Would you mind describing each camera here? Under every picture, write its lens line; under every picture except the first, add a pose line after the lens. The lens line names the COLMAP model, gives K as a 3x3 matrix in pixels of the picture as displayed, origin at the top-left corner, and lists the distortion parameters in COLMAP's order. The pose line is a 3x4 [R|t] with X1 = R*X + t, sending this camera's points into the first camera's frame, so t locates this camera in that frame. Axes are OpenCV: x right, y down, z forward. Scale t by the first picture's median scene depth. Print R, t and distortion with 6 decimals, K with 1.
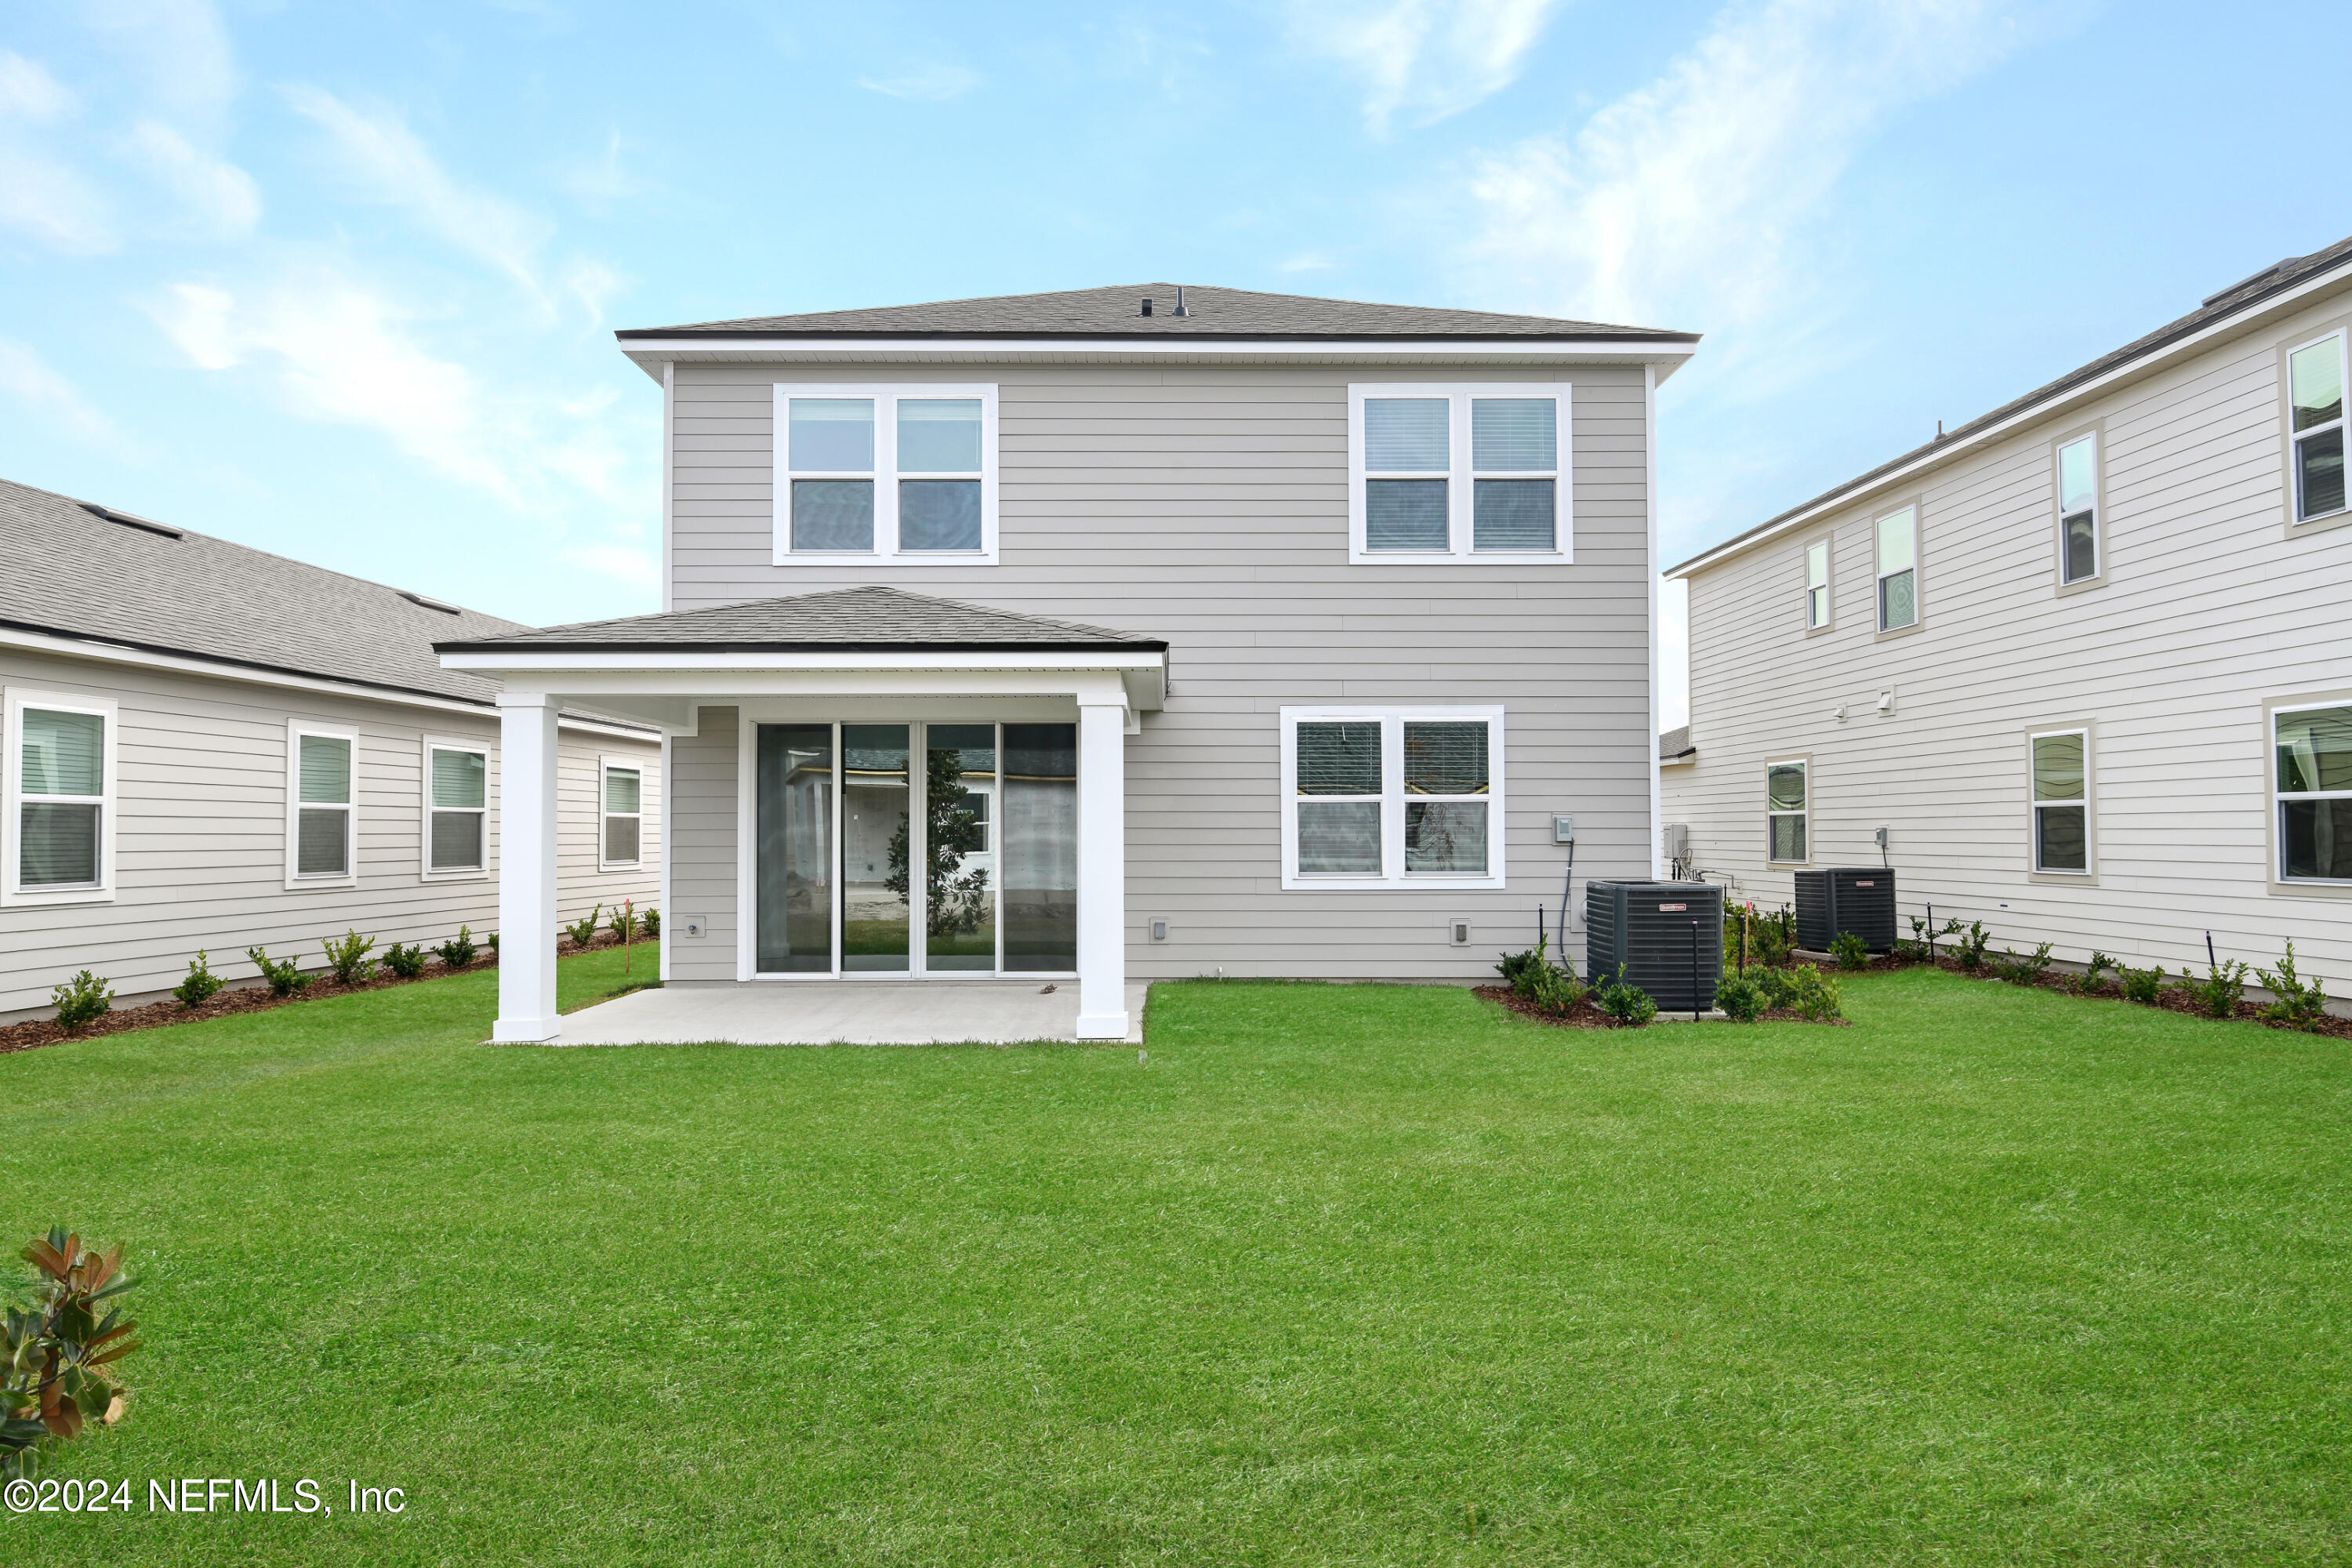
lens RADIAL K [[1388.7, 0, 1173.4], [0, 1388.7, 787.0], [0, 0, 1]] dist [-0.003691, -0.005636]
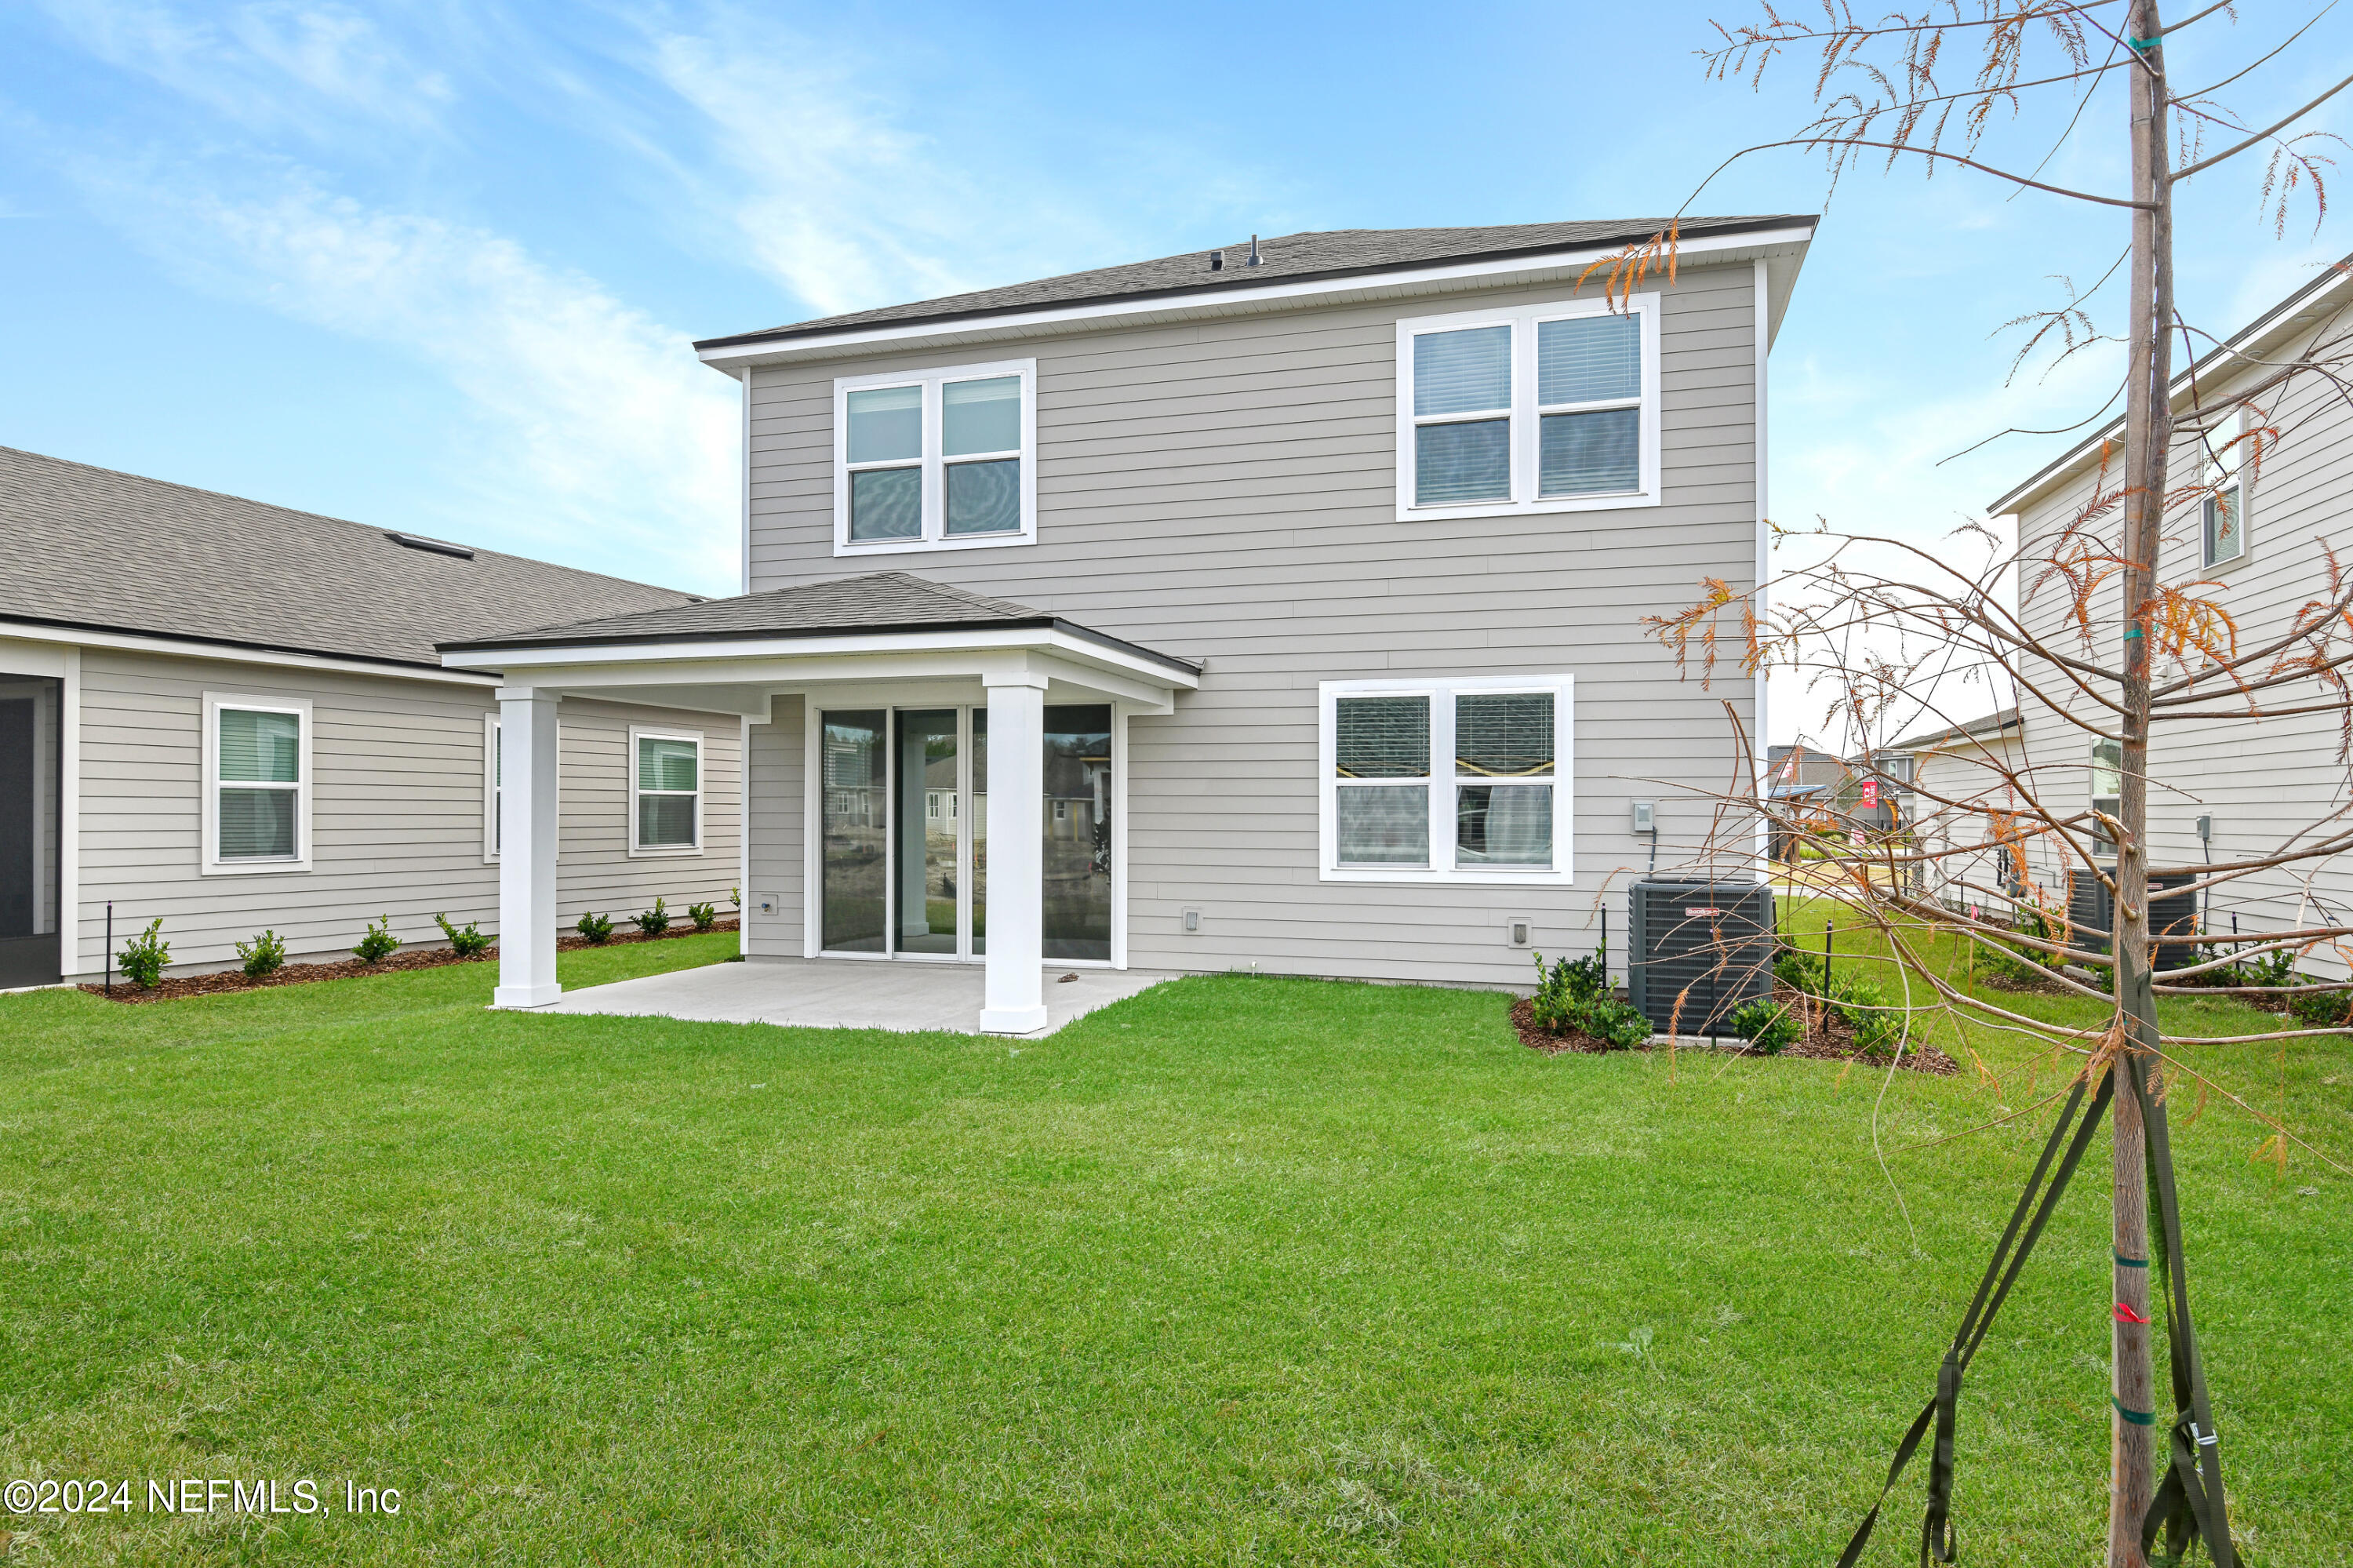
lens RADIAL K [[1389.4, 0, 1169.8], [0, 1389.4, 796.4], [0, 0, 1]] dist [-0.003691, -0.005636]
pose [[0.951871, 0.000724, -0.306499, 0.264605], [0.005751, 0.999779, 0.020221, -0.001129], [0.306446, -0.021011, 0.951656, 0.093167]]
